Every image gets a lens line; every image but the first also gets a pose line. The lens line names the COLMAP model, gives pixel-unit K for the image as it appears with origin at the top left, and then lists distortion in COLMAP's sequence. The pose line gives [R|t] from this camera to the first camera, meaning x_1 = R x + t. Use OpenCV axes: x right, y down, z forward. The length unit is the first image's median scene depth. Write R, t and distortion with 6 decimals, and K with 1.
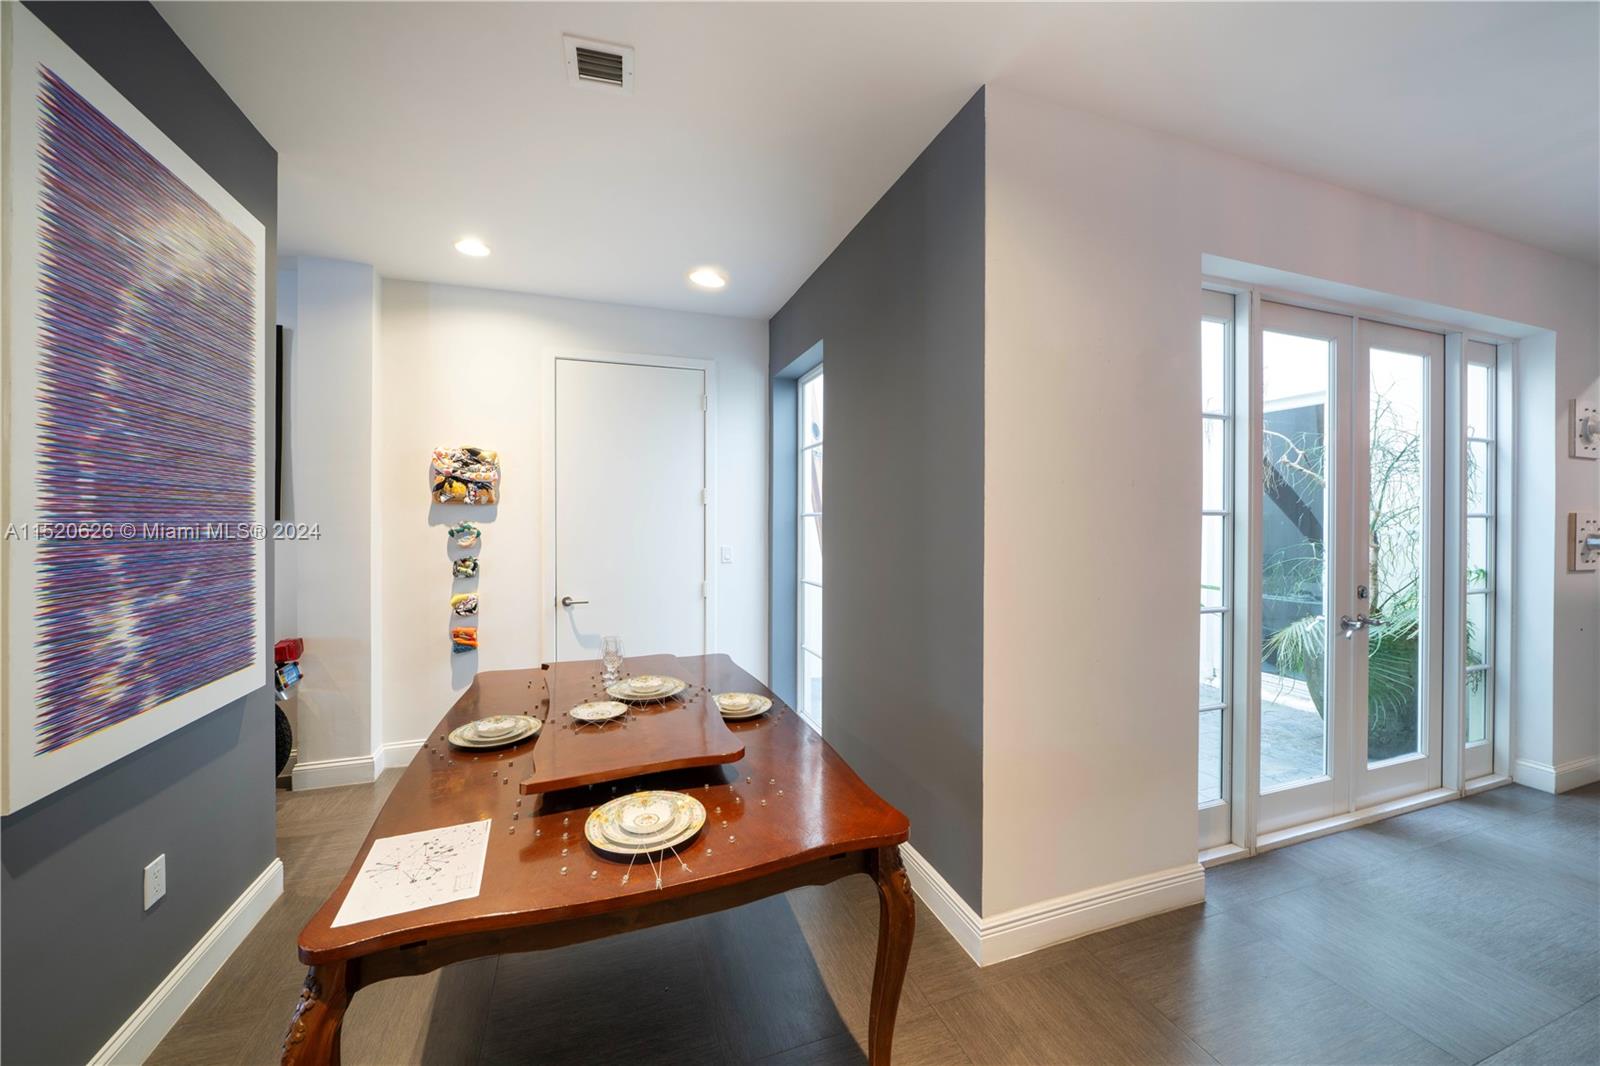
lens RADIAL K [[561.9, 0, 750.7], [0, 561.9, 522.9], [0, 0, 1]] dist [-0.001682, -0.000178]
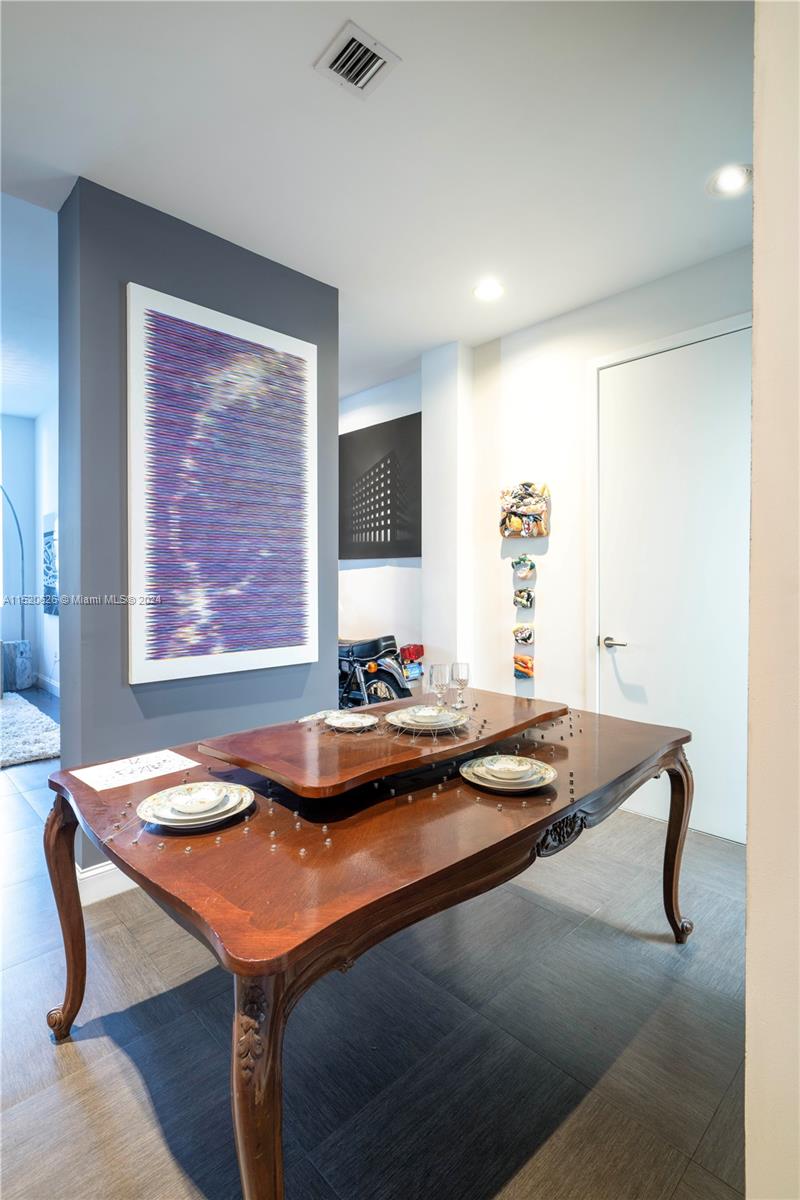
lens RADIAL K [[571.0, 0, 401.8], [0, 571.0, 581.9], [0, 0, 1]] dist [0.001654, 0.000068]
pose [[0.455792, 0.012859, -0.889993, 0.619360], [-0.006819, 0.999917, 0.010955, 0.072742], [0.890060, 0.001076, 0.455842, 0.581784]]
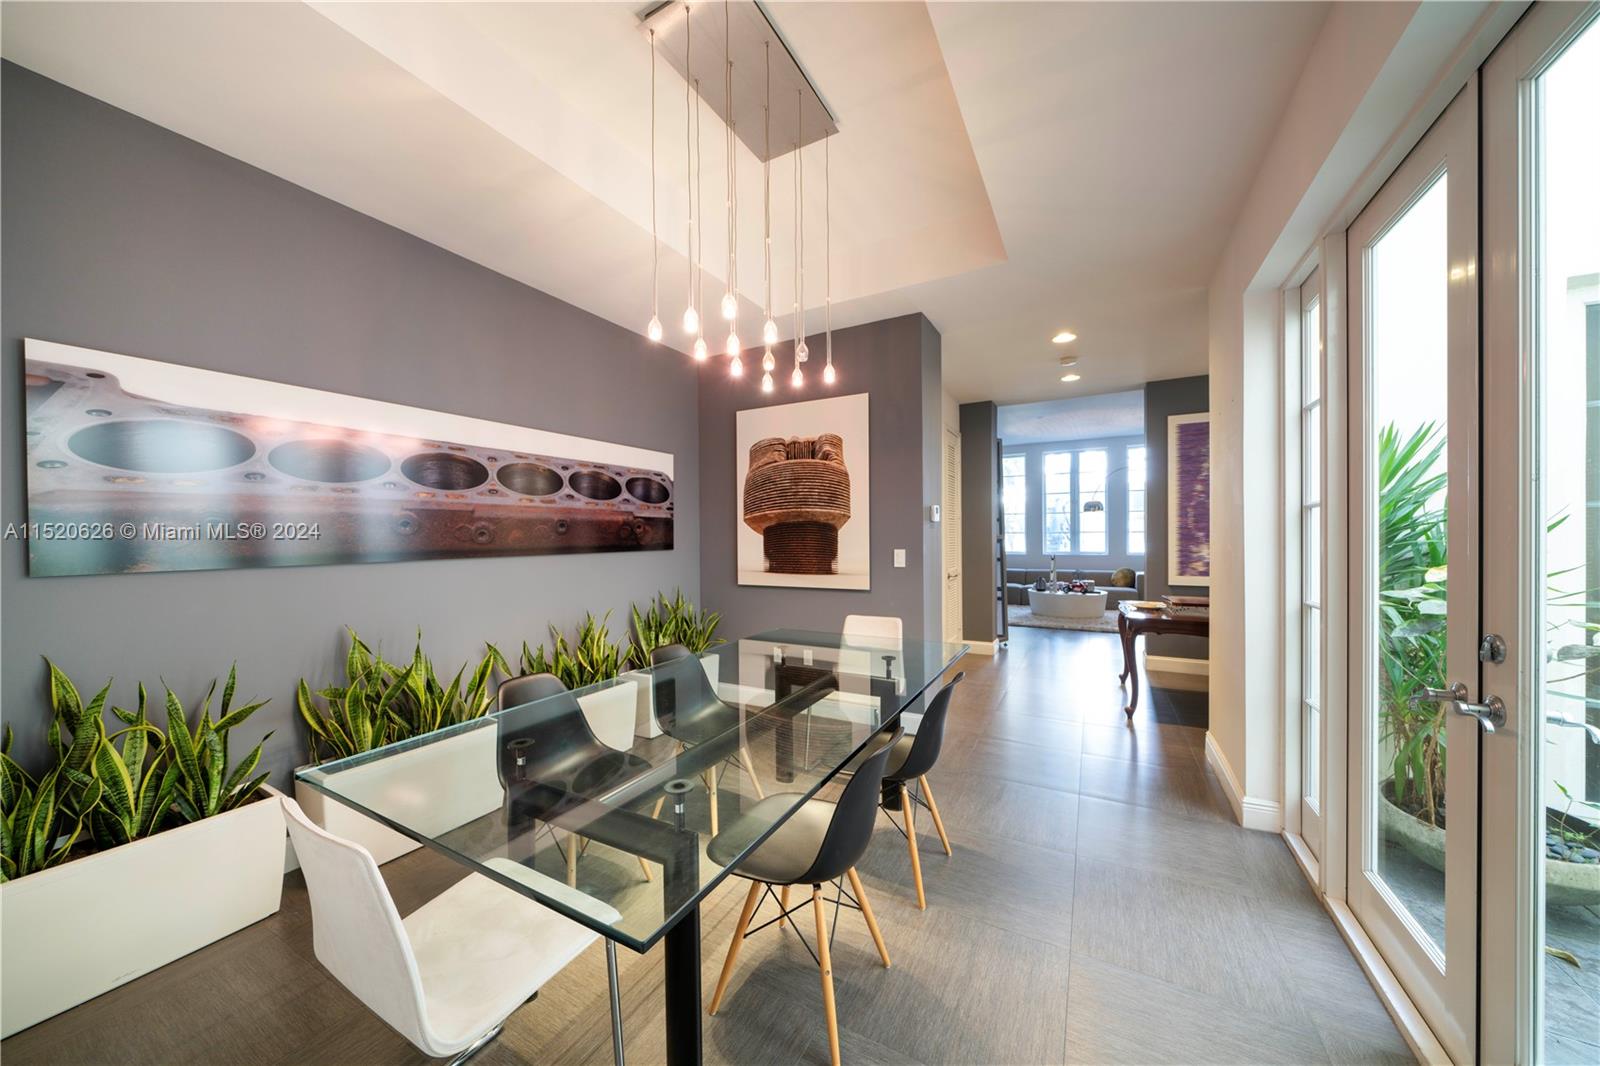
lens RADIAL K [[538.4, 0, 797.7], [0, 538.4, 544.1], [0, 0, 1]] dist [-0.001187, -0.000040]
pose [[-0.709827, 0.020983, -0.704064, 2.671015], [0.006562, 0.999710, 0.023179, 0.023120], [0.704346, 0.011833, -0.709759, 1.285846]]
